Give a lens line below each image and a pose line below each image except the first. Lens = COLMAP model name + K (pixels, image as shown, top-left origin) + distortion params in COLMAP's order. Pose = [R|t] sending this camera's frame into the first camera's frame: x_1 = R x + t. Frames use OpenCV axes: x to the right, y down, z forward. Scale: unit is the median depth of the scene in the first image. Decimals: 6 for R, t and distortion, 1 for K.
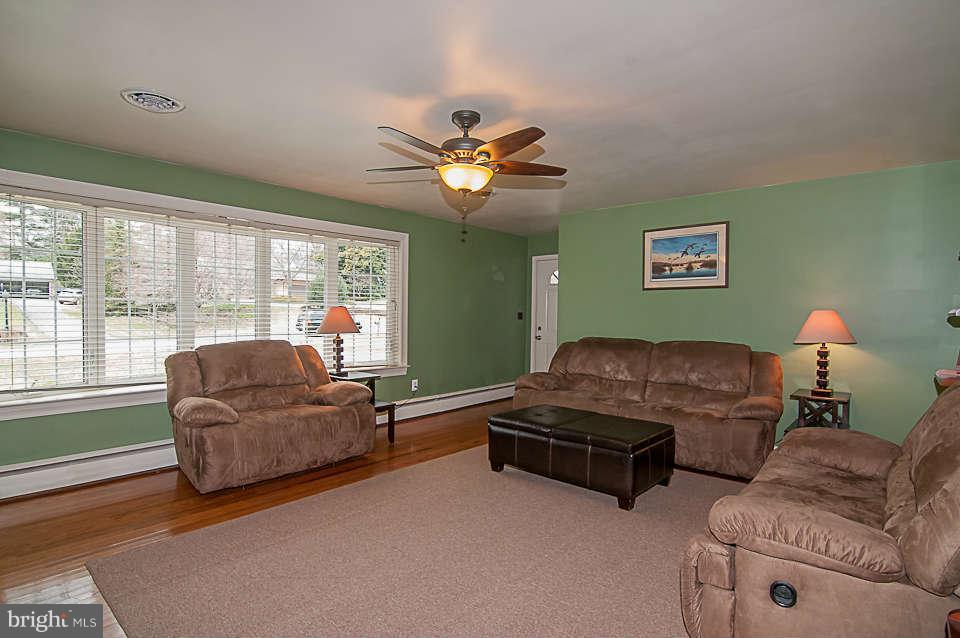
lens RADIAL K [[461.8, 0, 482.0], [0, 461.8, 325.1], [0, 0, 1]] dist [-0.008116, -0.000781]
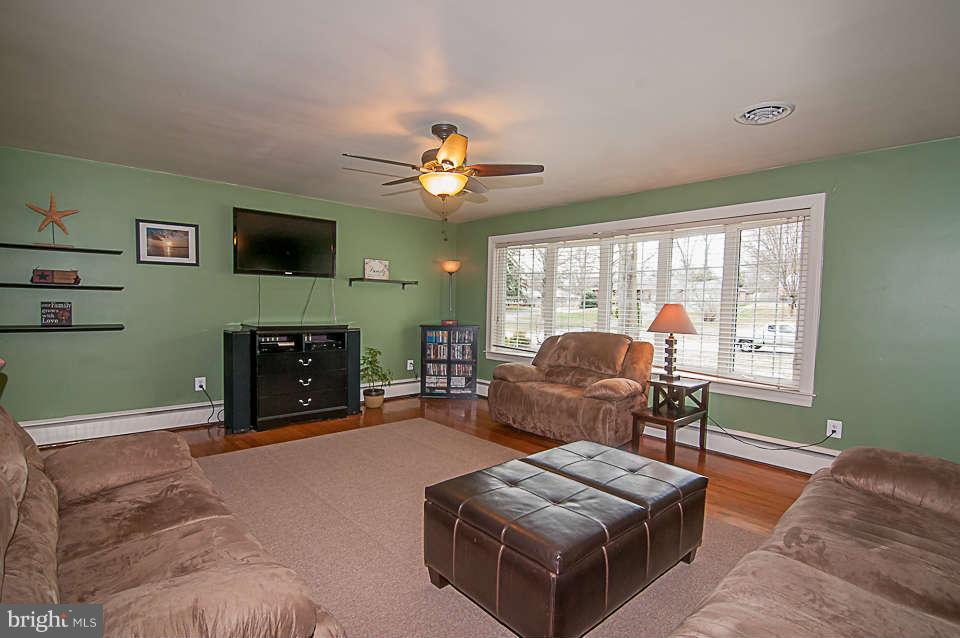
lens RADIAL K [[461.8, 0, 482.0], [0, 461.8, 325.1], [0, 0, 1]] dist [-0.008116, -0.000781]
pose [[-0.087074, 0.032373, -0.995676, 0.669306], [-0.055717, 0.997749, 0.037313, -0.011432], [0.994643, 0.058725, -0.085074, 0.737299]]
